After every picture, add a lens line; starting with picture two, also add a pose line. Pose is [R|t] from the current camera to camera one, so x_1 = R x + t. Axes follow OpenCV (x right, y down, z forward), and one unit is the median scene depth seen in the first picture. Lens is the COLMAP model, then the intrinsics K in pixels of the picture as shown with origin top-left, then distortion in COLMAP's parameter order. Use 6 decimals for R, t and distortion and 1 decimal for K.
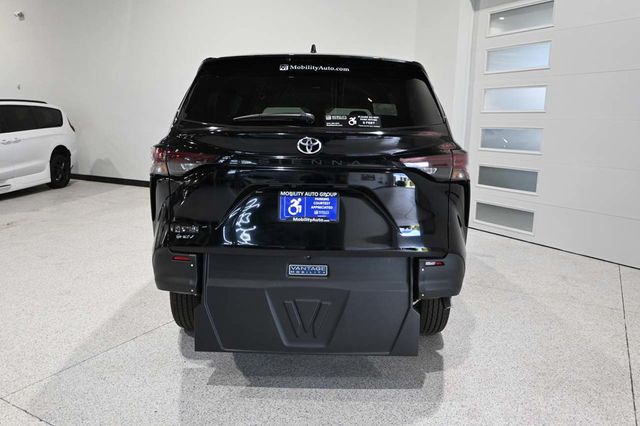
lens RADIAL K [[497.3, 0, 325.1], [0, 497.3, 213.8], [0, 0, 1]] dist [0.000108, -0.003392]
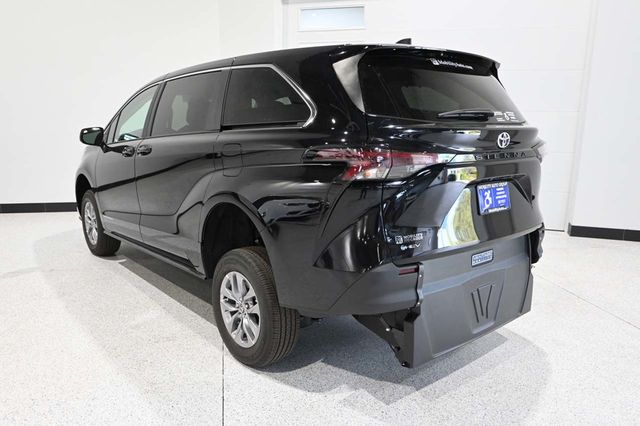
lens RADIAL K [[497.3, 0, 320.8], [0, 497.3, 214.5], [0, 0, 1]] dist [0.000108, -0.003392]
pose [[0.756582, -0.136531, 0.639487, -0.952704], [0.117063, 0.990441, 0.072962, -0.094795], [-0.643335, 0.019658, 0.765332, 0.401674]]
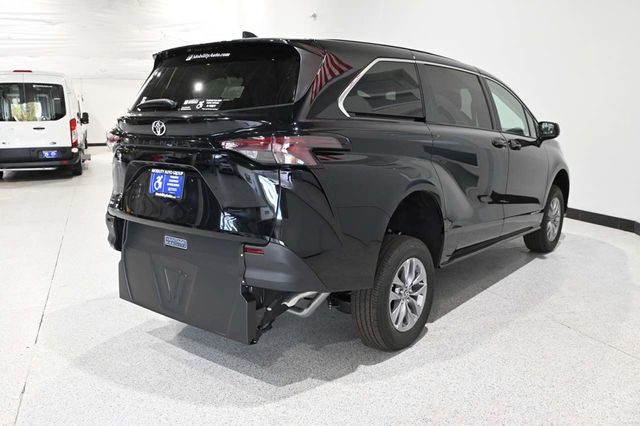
lens RADIAL K [[562.0, 0, 319.6], [0, 562.0, 214.8], [0, 0, 1]] dist [-0.004320, 0.002830]
pose [[0.777484, 0.092041, -0.622131, 0.965388], [-0.091554, 0.995259, 0.032827, -0.016330], [0.622203, 0.031436, 0.782224, 0.224920]]
